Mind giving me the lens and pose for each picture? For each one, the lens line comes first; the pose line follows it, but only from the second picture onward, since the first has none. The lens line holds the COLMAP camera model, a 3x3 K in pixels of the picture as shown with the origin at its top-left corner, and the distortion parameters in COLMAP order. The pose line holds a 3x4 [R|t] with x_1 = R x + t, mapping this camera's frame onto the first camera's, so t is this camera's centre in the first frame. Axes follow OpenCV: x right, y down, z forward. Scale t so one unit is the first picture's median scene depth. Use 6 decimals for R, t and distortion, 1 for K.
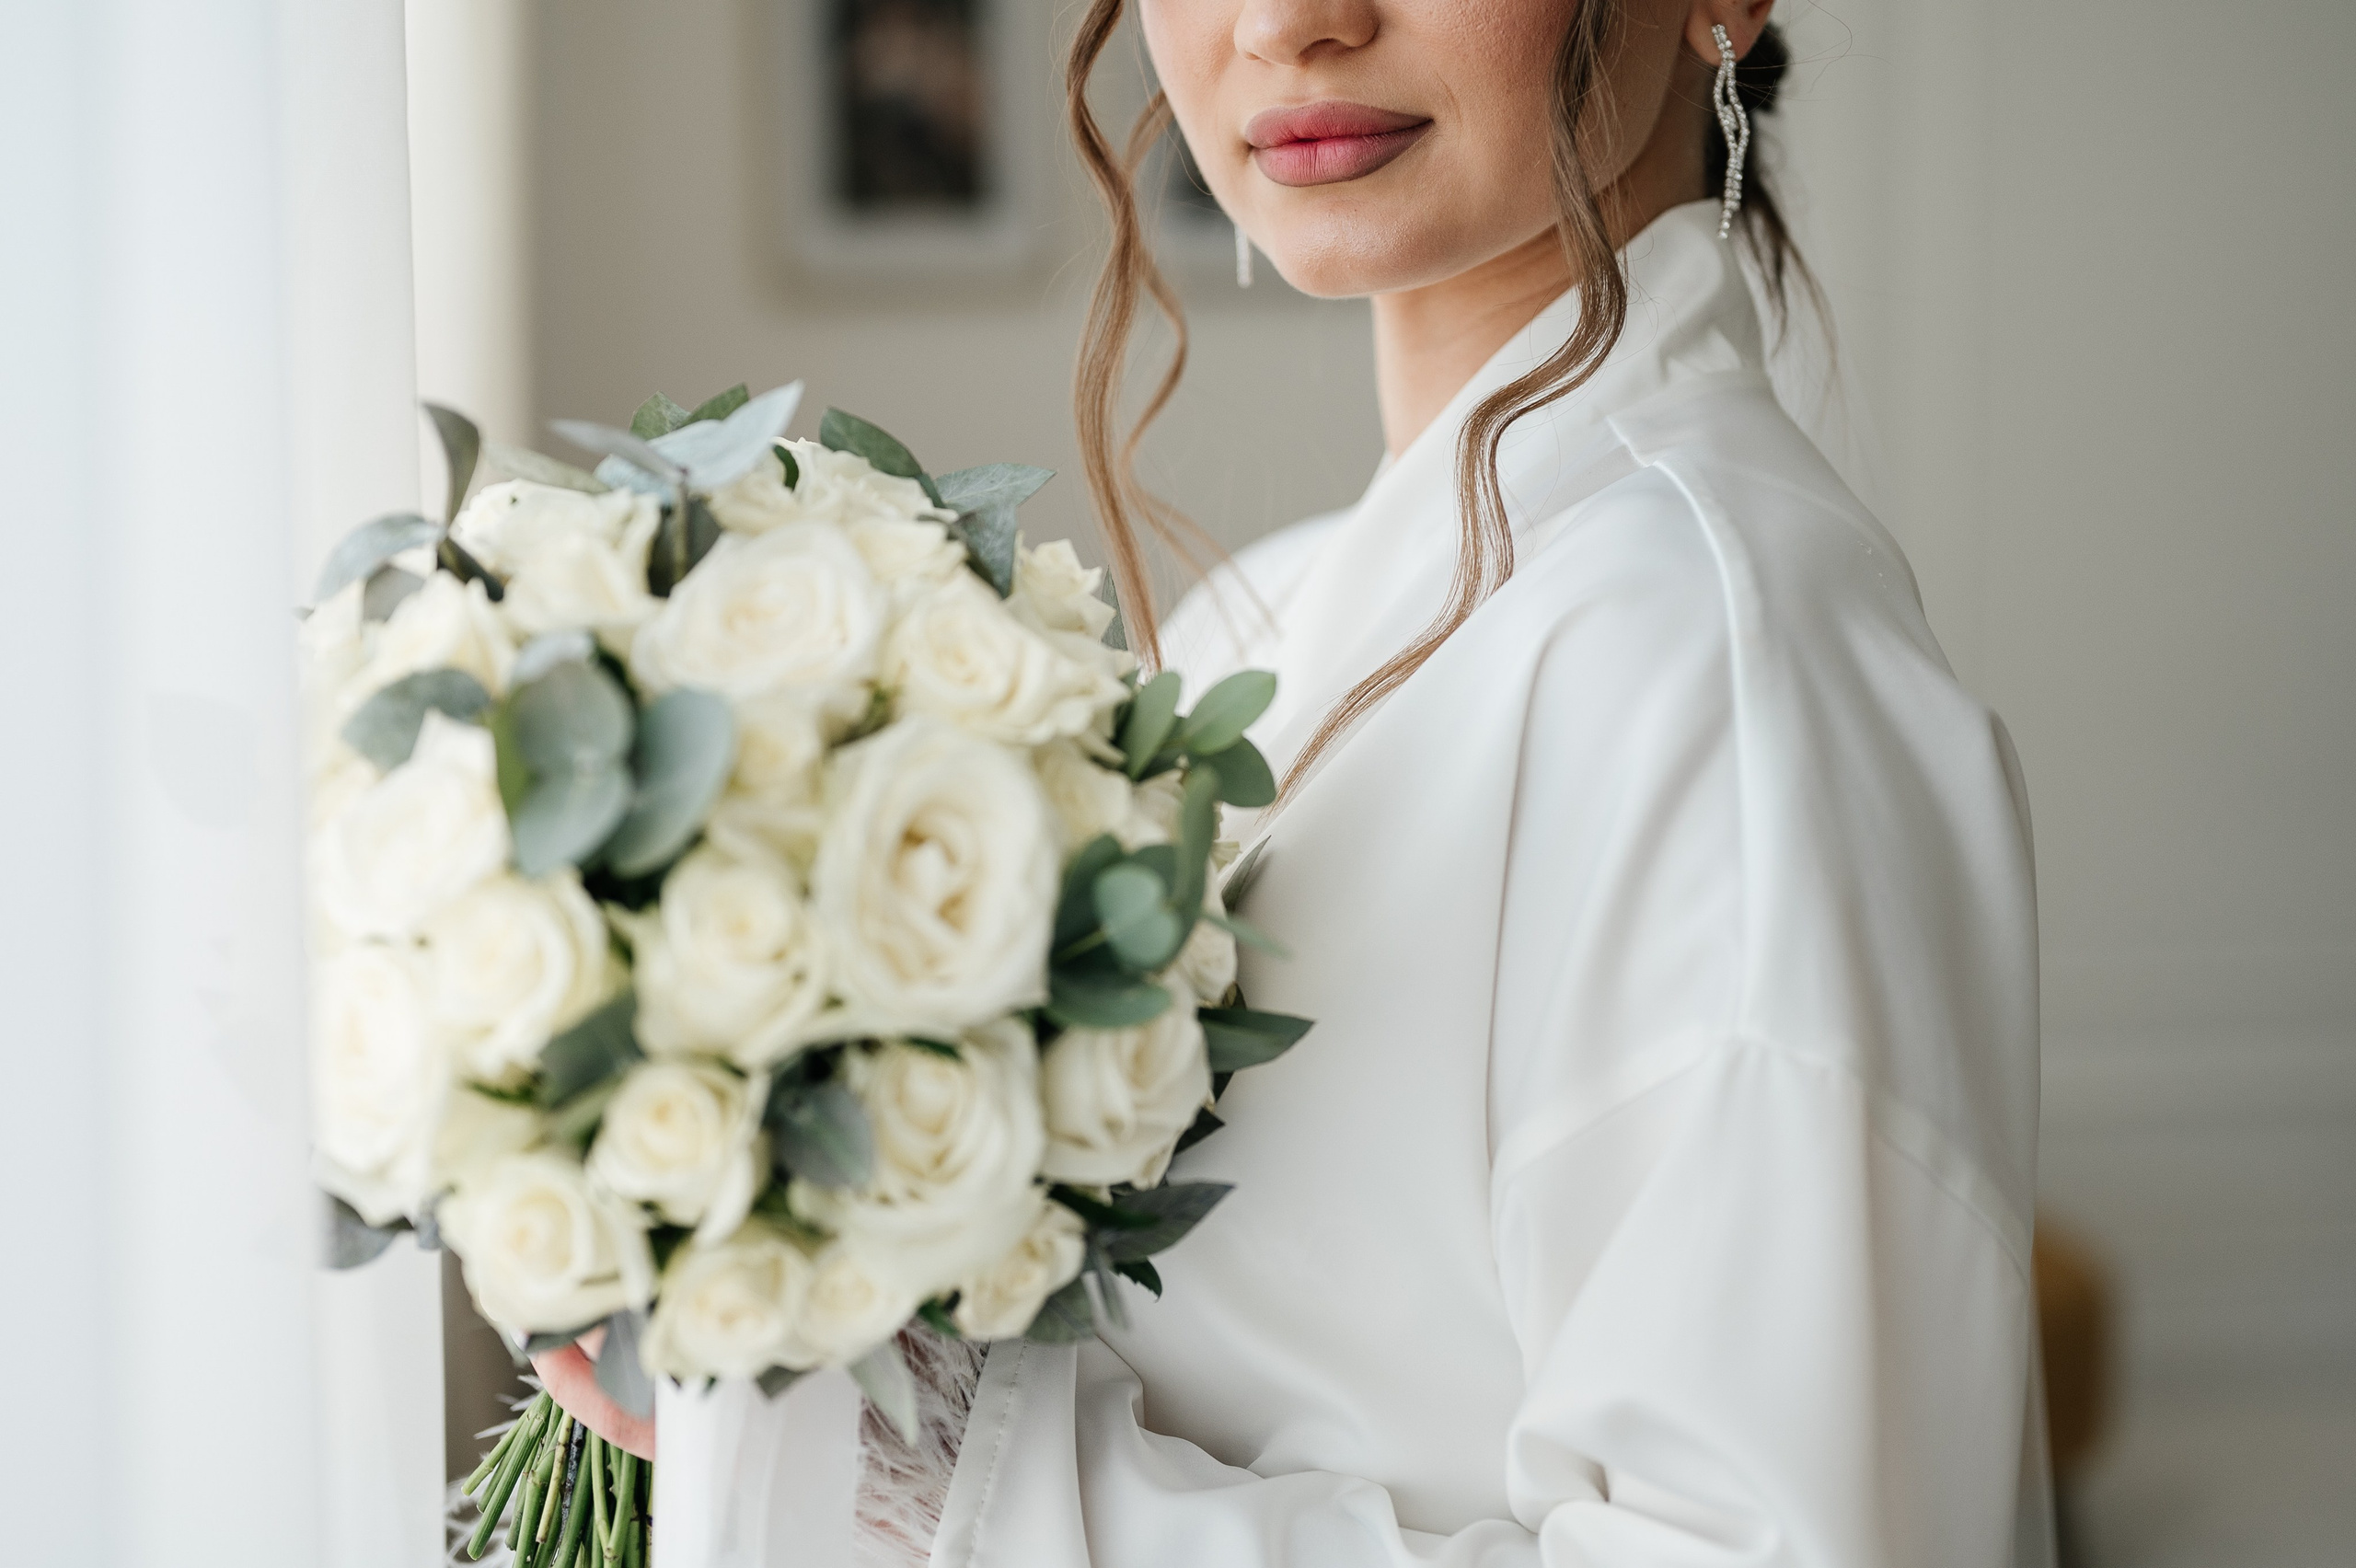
lens RADIAL K [[3694.6, 0, 1179.5], [0, 3694.6, 723.9], [0, 0, 1]] dist [0.002672, 0.027364]
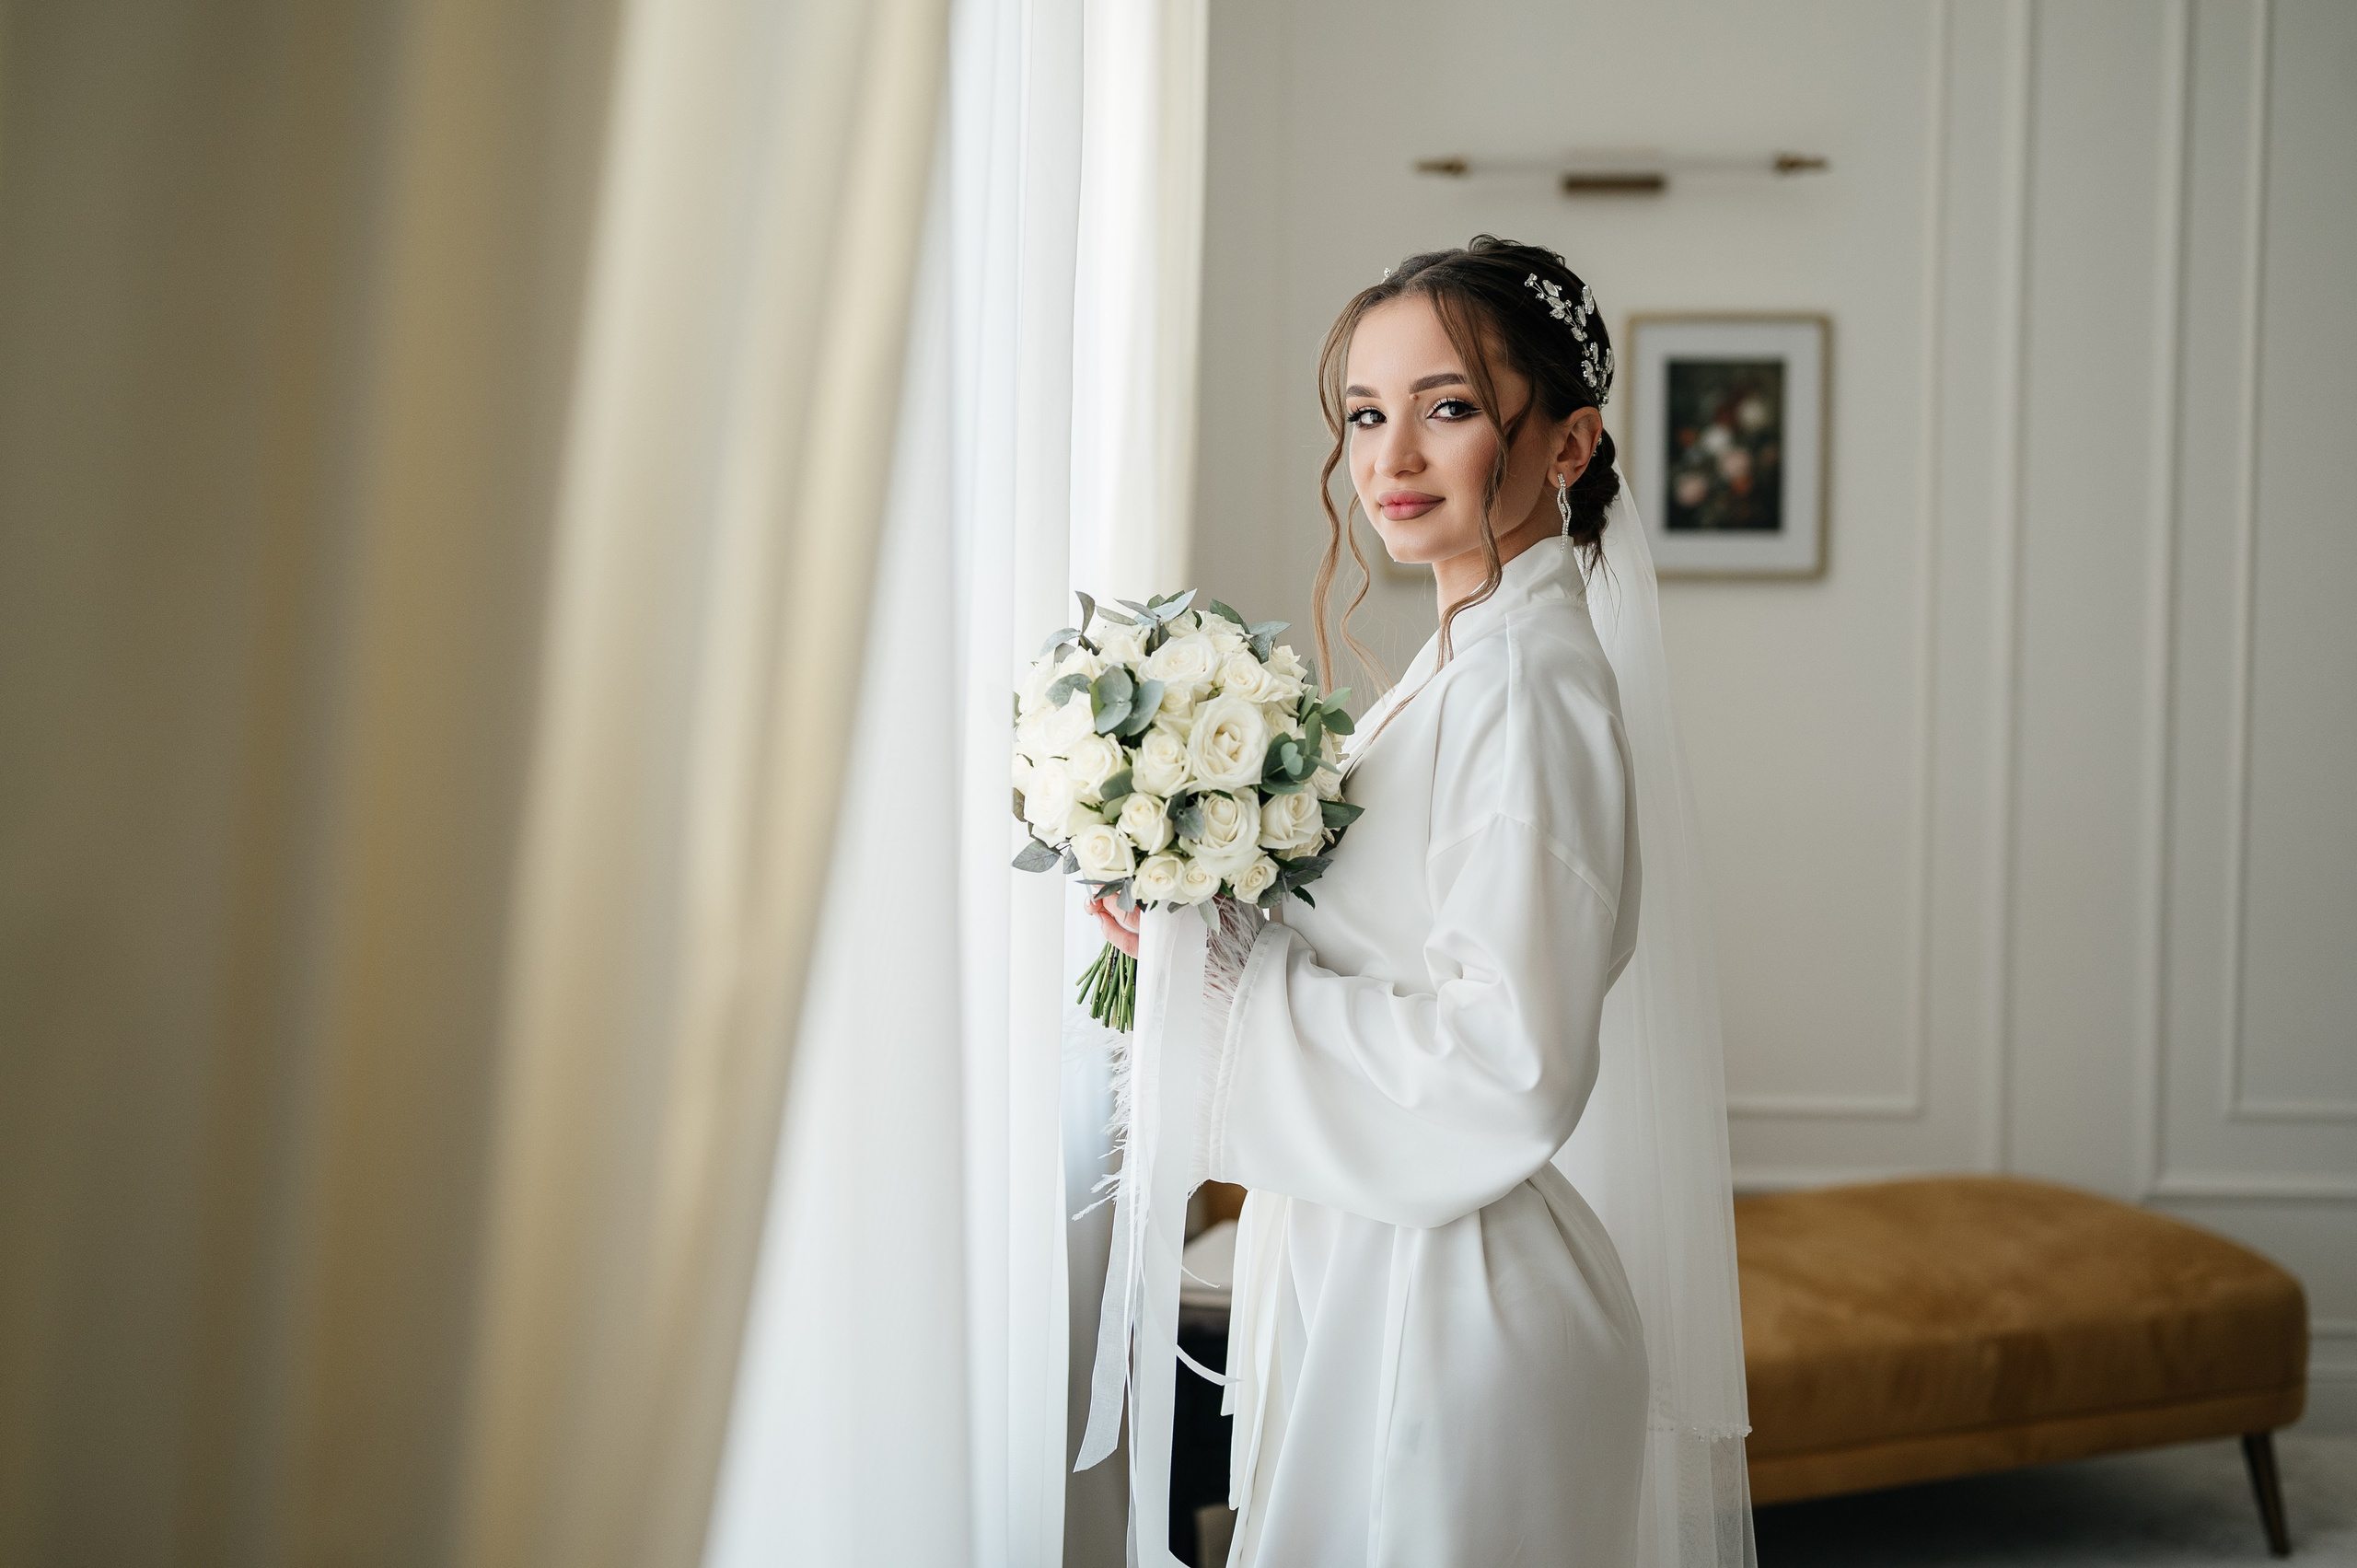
lens RADIAL K [[3562.2, 0, 1175.9], [0, 3562.2, 781.6], [0, 0, 1]] dist [-0.023424, 0.000222]
pose [[0.983655, 0.032673, -0.177075, 0.416643], [-0.041137, 0.998169, -0.044339, 0.203506], [0.175302, 0.050899, 0.983198, -1.937927]]
